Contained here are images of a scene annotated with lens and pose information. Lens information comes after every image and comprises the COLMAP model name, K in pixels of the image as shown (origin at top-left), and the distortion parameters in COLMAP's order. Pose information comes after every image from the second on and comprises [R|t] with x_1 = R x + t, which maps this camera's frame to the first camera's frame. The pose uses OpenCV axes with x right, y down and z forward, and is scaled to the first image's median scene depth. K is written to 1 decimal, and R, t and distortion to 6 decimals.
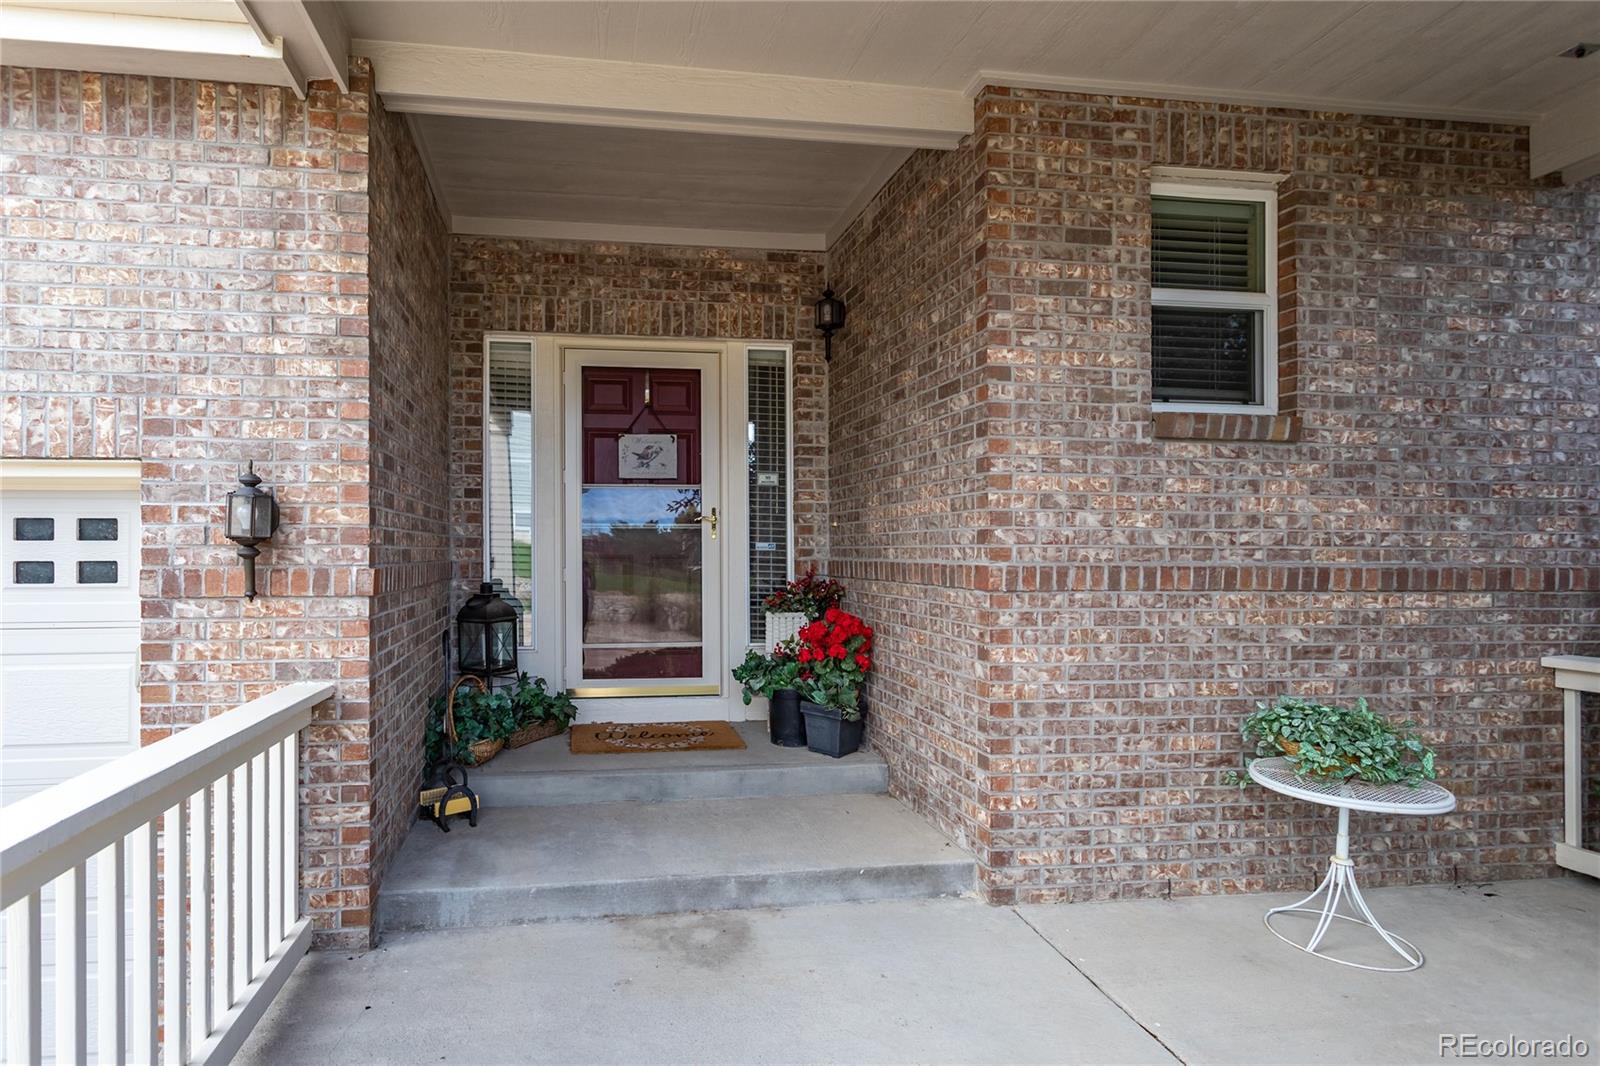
lens RADIAL K [[1098.5, 0, 798.5], [0, 1098.5, 534.9], [0, 0, 1]] dist [0.000525, -0.000248]
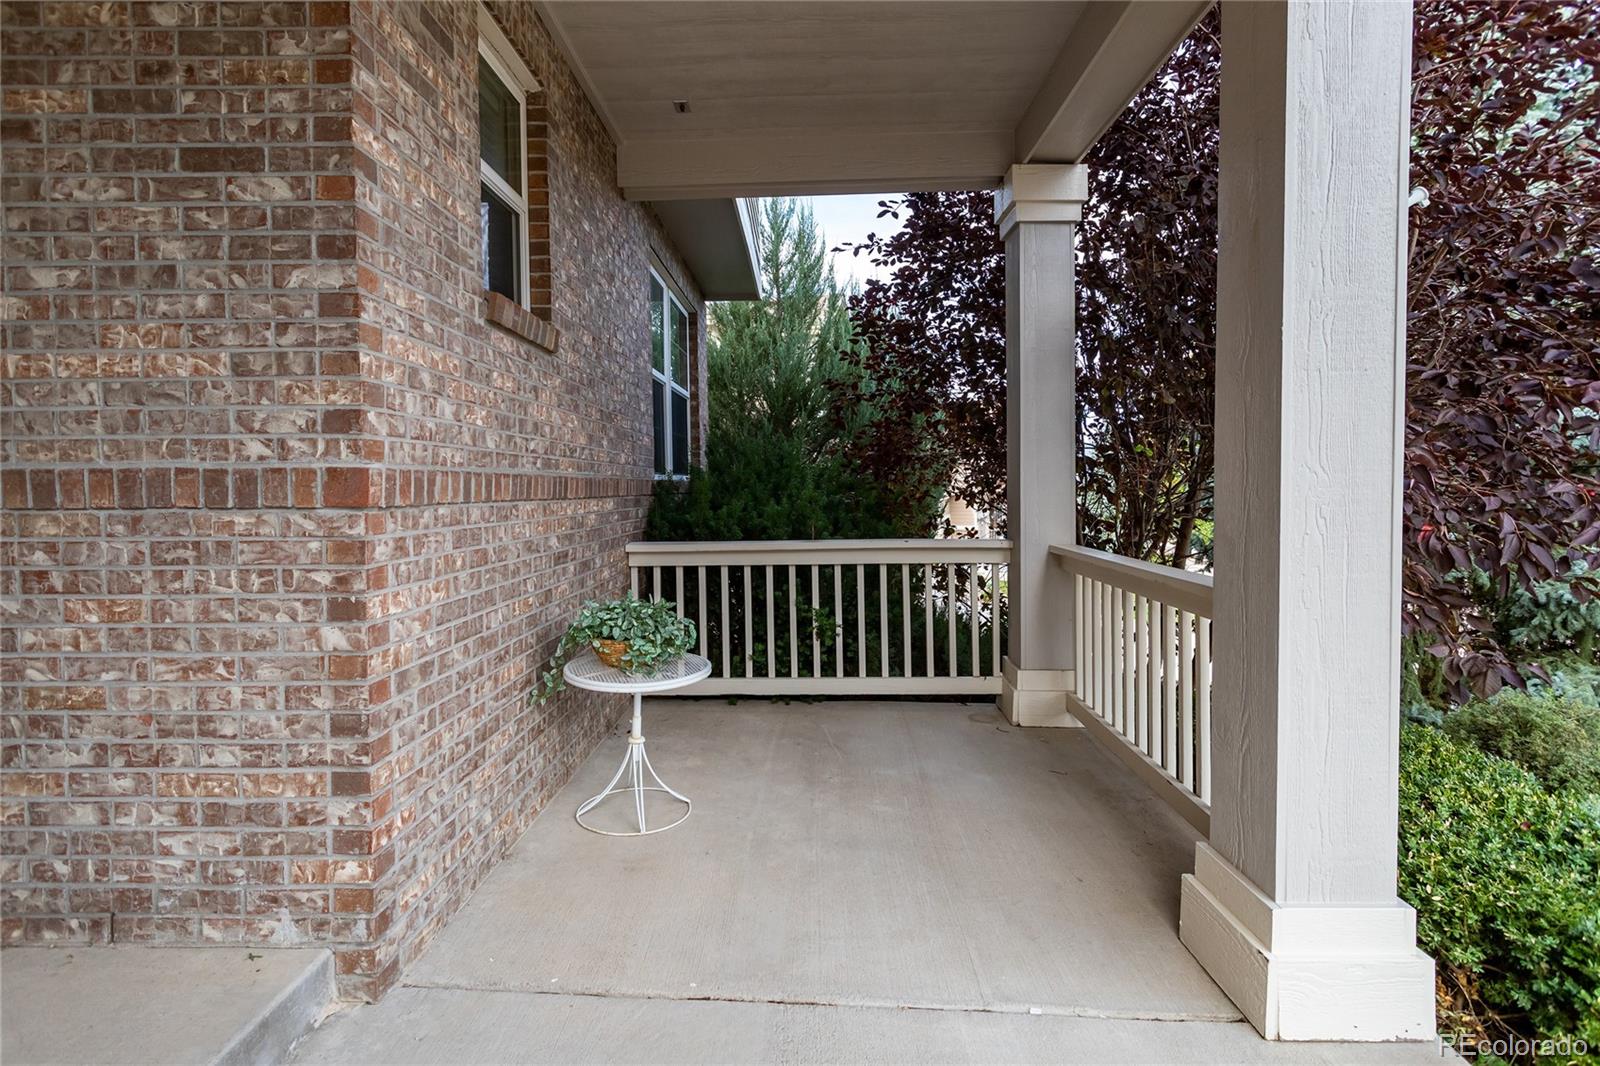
lens RADIAL K [[743.2, 0, 802.6], [0, 743.2, 490.6], [0, 0, 1]] dist [0.002624, 0.000451]
pose [[0.190810, -0.013362, 0.981536, -0.194227], [0.005504, 0.999906, 0.012542, 0.036795], [-0.981612, 0.003009, 0.190866, 0.666248]]
